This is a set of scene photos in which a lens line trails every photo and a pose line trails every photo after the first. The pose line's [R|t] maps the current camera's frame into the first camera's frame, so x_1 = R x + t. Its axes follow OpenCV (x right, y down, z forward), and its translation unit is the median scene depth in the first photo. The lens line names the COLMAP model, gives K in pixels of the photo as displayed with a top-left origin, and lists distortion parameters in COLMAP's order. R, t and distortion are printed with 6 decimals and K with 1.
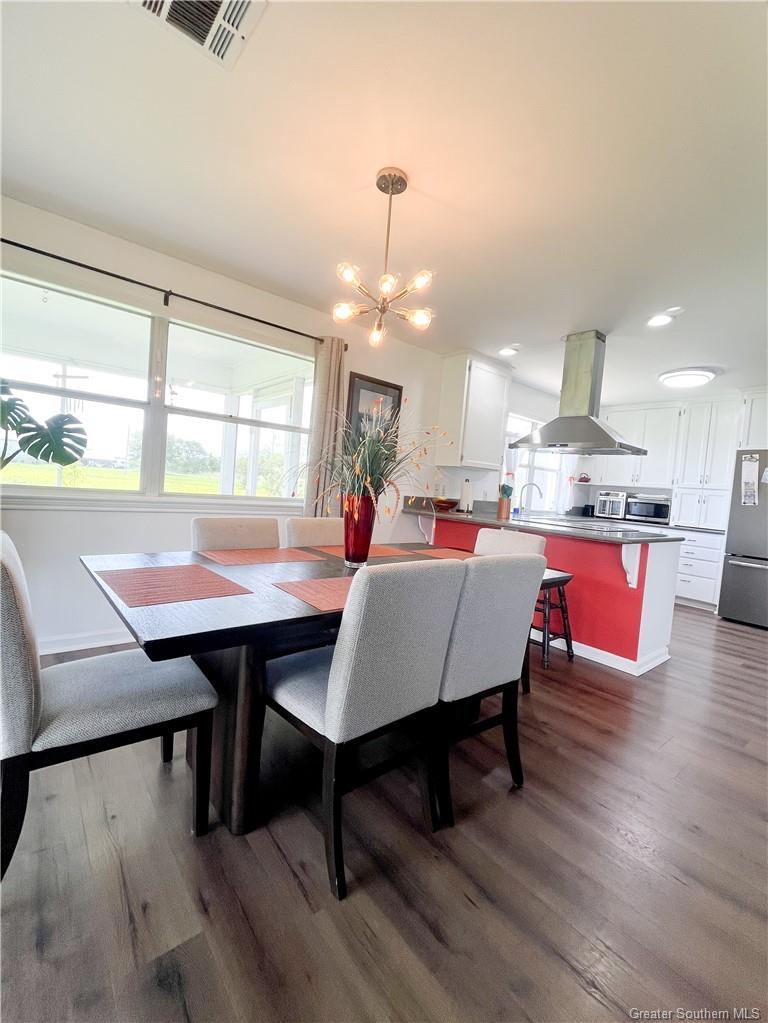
lens RADIAL K [[438.9, 0, 381.7], [0, 438.9, 507.3], [0, 0, 1]] dist [-0.002068, 0.000063]
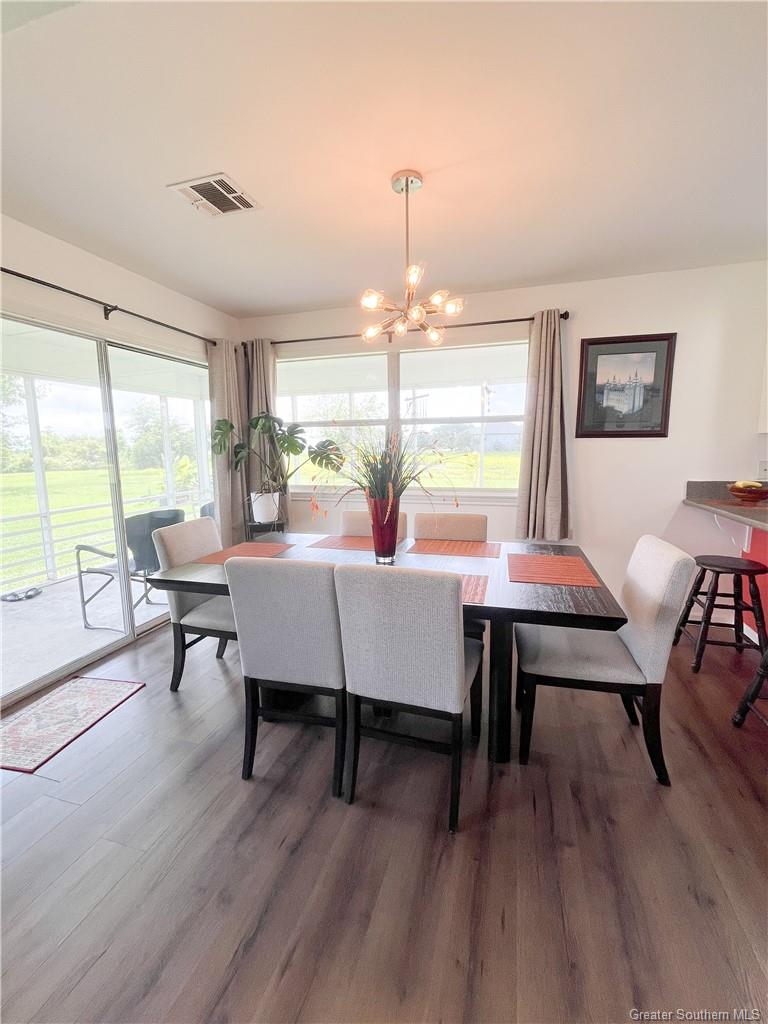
lens RADIAL K [[439.3, 0, 381.7], [0, 439.3, 507.8], [0, 0, 1]] dist [-0.002068, 0.000063]
pose [[0.553345, 0.026648, -0.832526, 0.345477], [0.015067, 0.999004, 0.041991, -0.018231], [0.832816, -0.035779, 0.552393, 0.152171]]
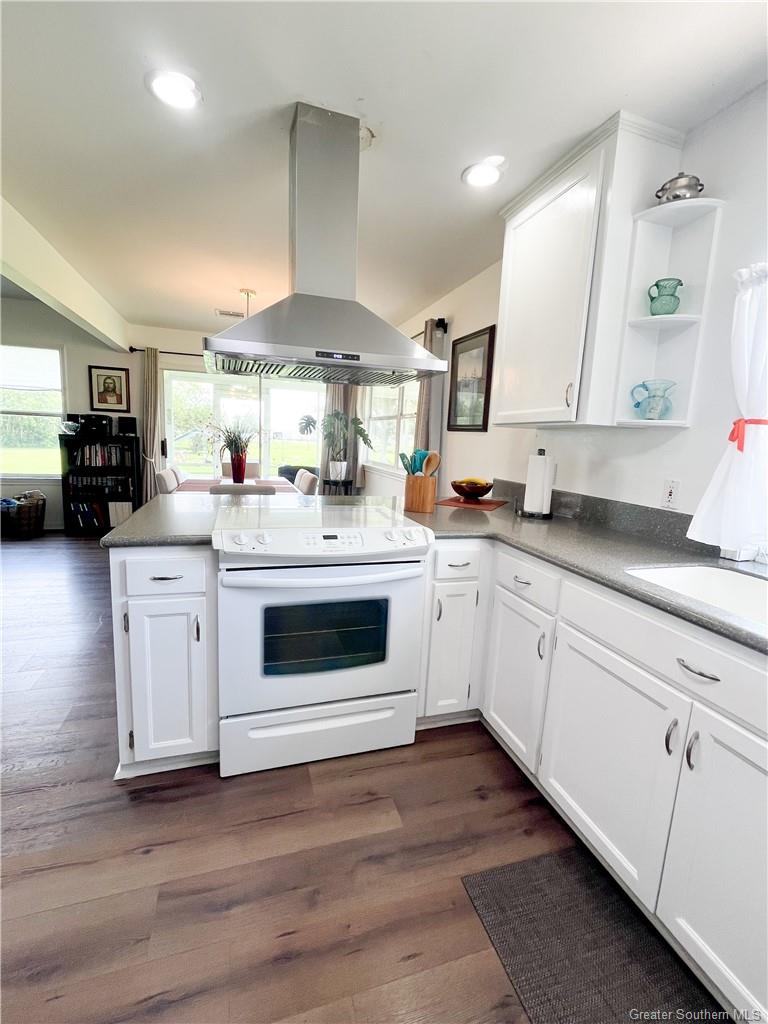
lens RADIAL K [[439.3, 0, 381.7], [0, 439.3, 507.8], [0, 0, 1]] dist [-0.002068, 0.000063]
pose [[-0.365484, 0.047476, -0.929606, 0.693593], [-0.125690, 0.987034, 0.099825, -0.025313], [0.922293, 0.153326, -0.354778, 0.992737]]
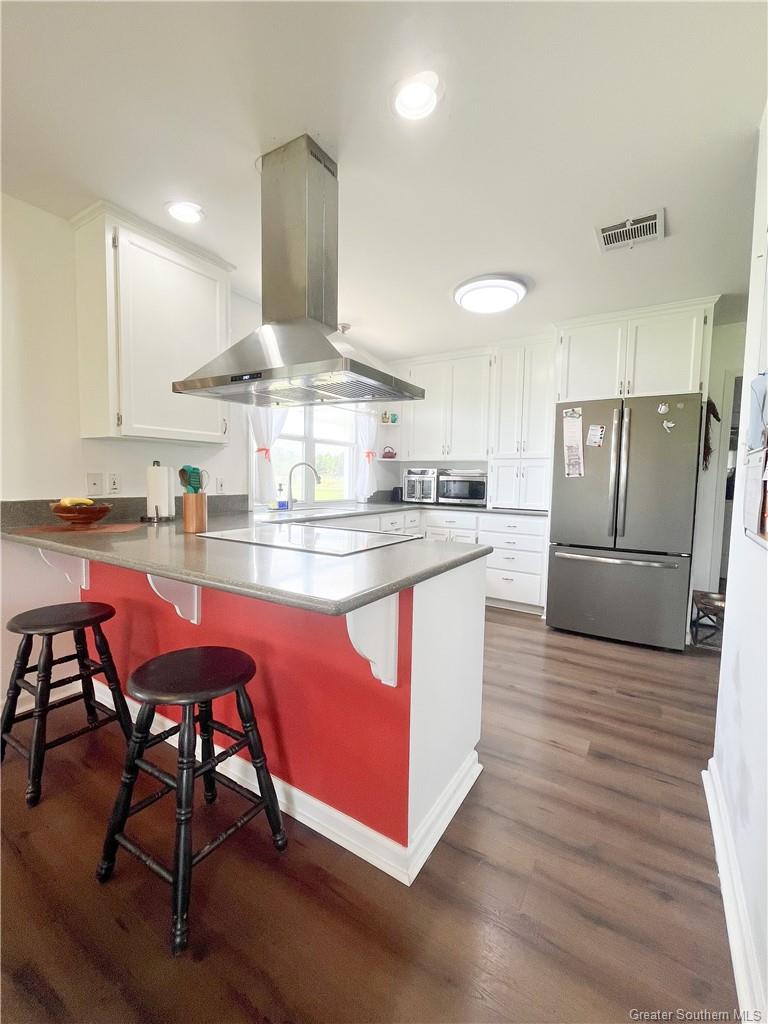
lens RADIAL K [[439.3, 0, 381.7], [0, 439.3, 507.8], [0, 0, 1]] dist [-0.002068, 0.000063]
pose [[0.948511, -0.082063, 0.305929, 0.282407], [0.071364, 0.996388, 0.046013, -0.009781], [-0.308600, -0.021812, 0.950942, 0.372085]]
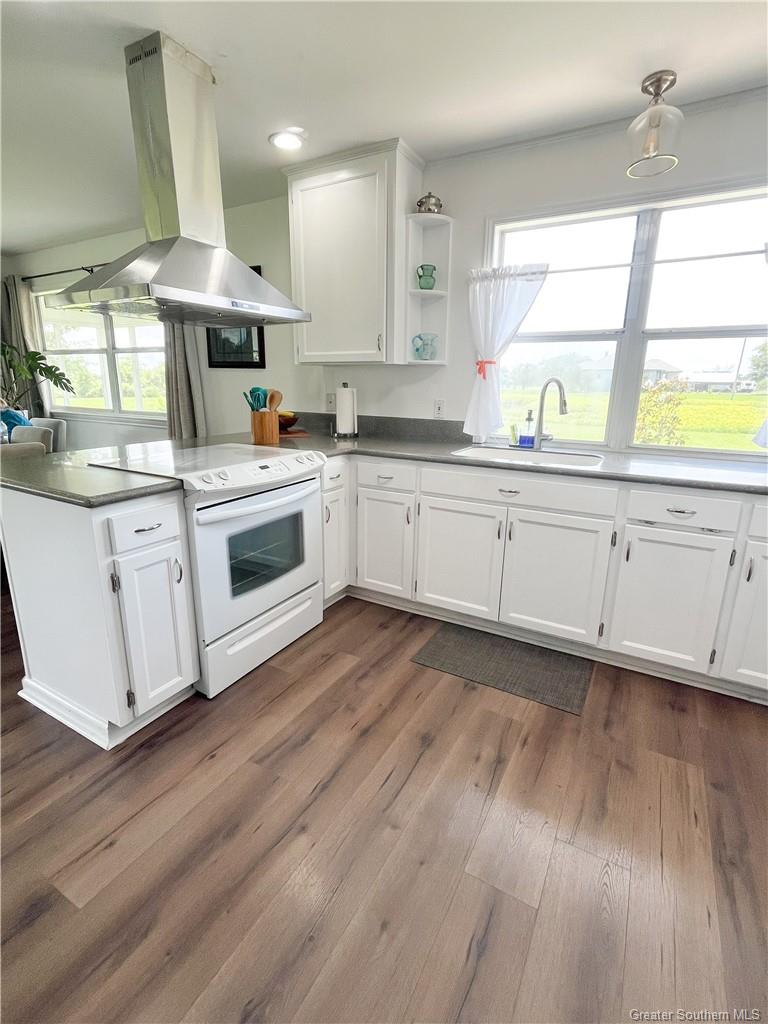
lens RADIAL K [[484.4, 0, 377.0], [0, 484.4, 505.6], [0, 0, 1]] dist [-0.000763, -0.000345]
pose [[0.354219, 0.157856, -0.921743, 0.843091], [-0.032390, 0.987130, 0.156607, -0.001239], [0.934601, -0.025618, 0.354773, 0.773050]]
